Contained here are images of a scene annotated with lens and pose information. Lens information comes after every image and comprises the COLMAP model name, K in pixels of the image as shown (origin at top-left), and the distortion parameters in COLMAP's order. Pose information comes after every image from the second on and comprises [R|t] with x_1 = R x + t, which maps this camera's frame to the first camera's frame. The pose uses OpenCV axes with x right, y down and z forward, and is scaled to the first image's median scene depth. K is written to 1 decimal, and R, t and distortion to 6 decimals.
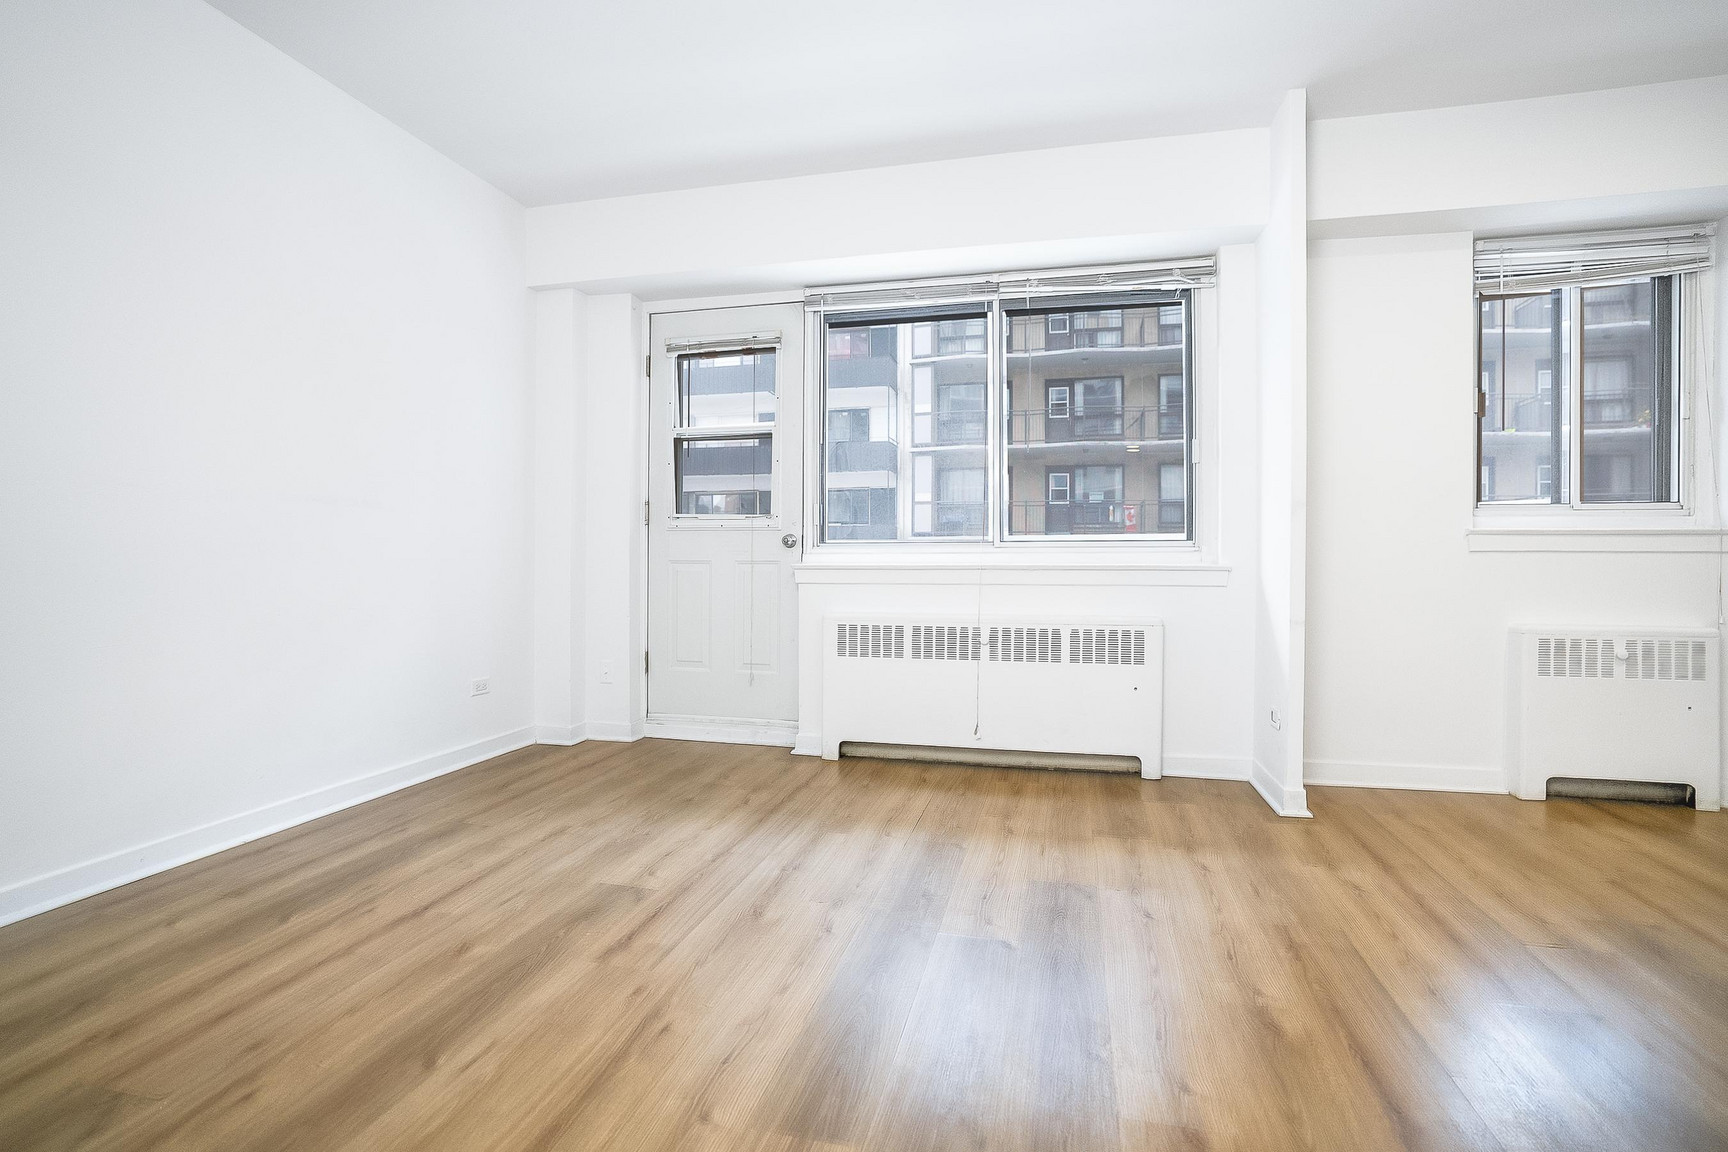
lens RADIAL K [[808.0, 0, 870.6], [0, 808.0, 582.0], [0, 0, 1]] dist [-0.052528, 0.017582]
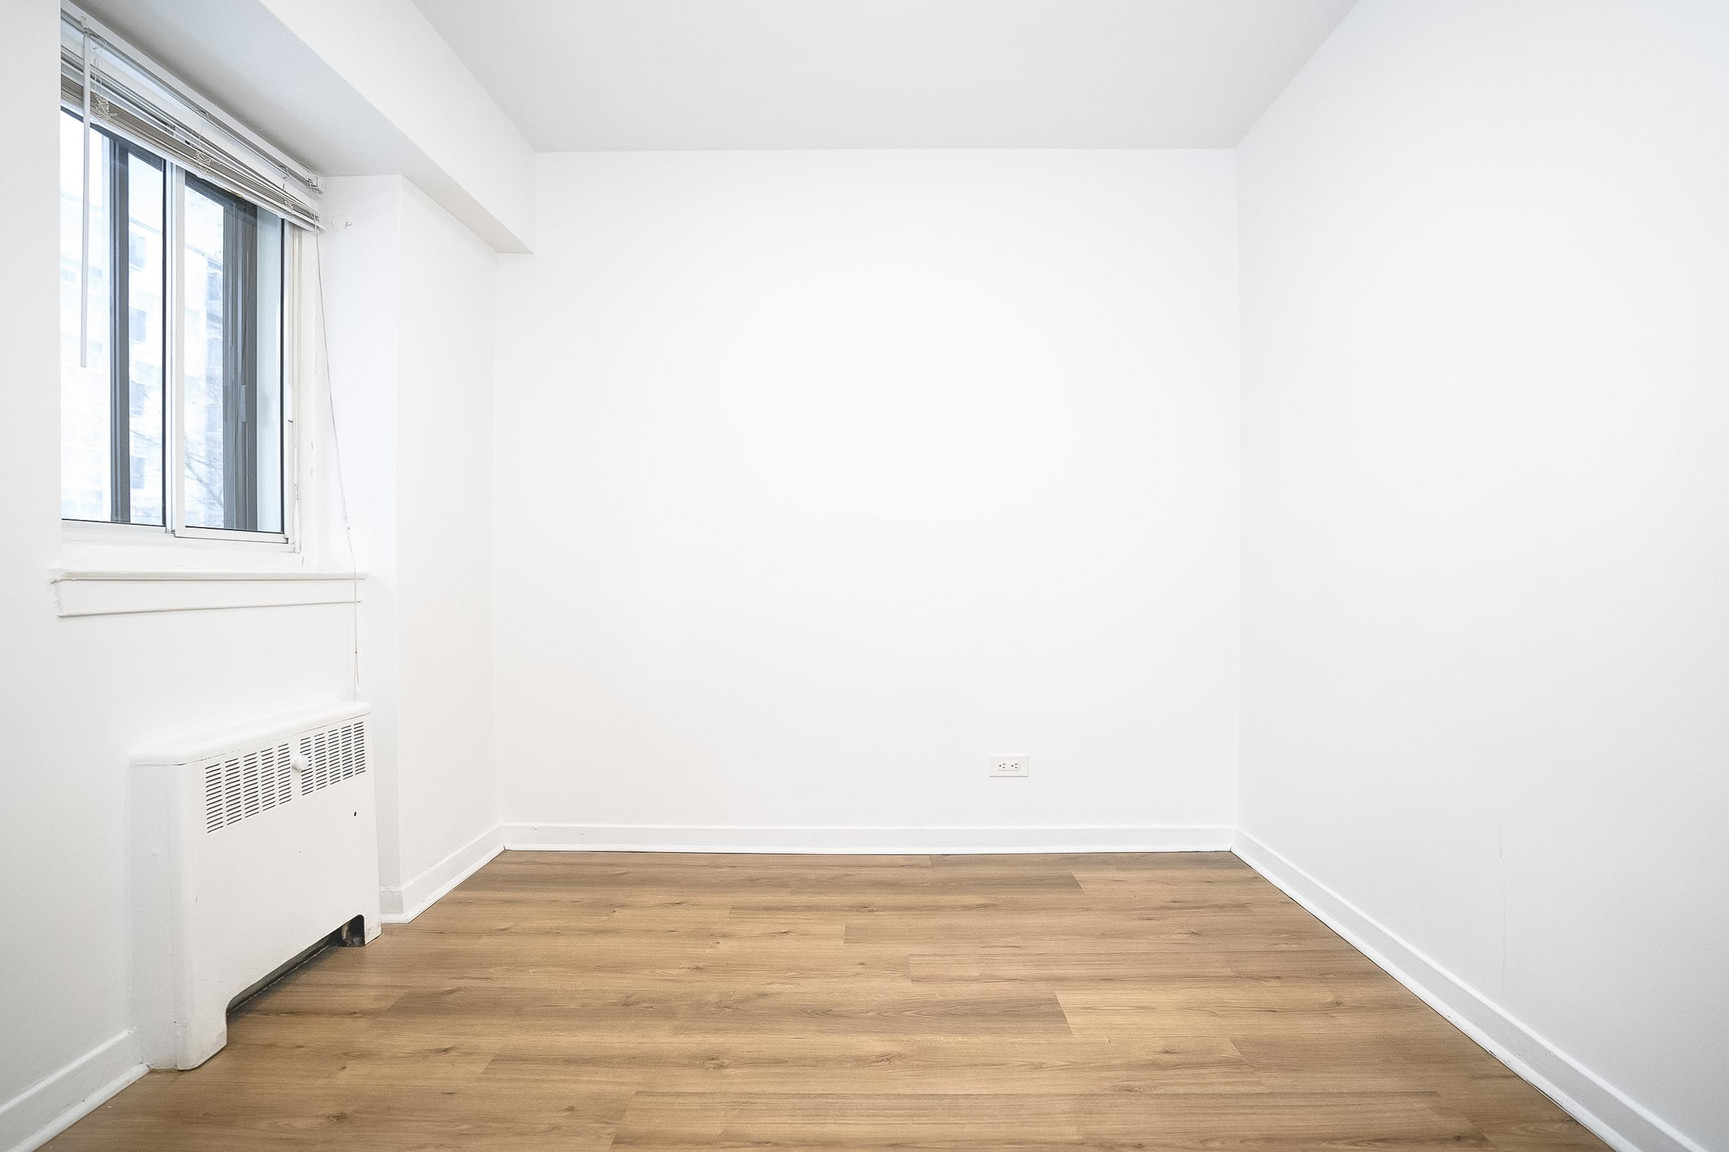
lens RADIAL K [[808.5, 0, 816.6], [0, 808.5, 588.5], [0, 0, 1]] dist [-0.052528, 0.017582]
pose [[-0.174008, -0.014854, 0.984632, 0.233534], [0.031653, 0.999285, 0.020668, -0.052125], [-0.984235, 0.034763, -0.173414, 0.674641]]
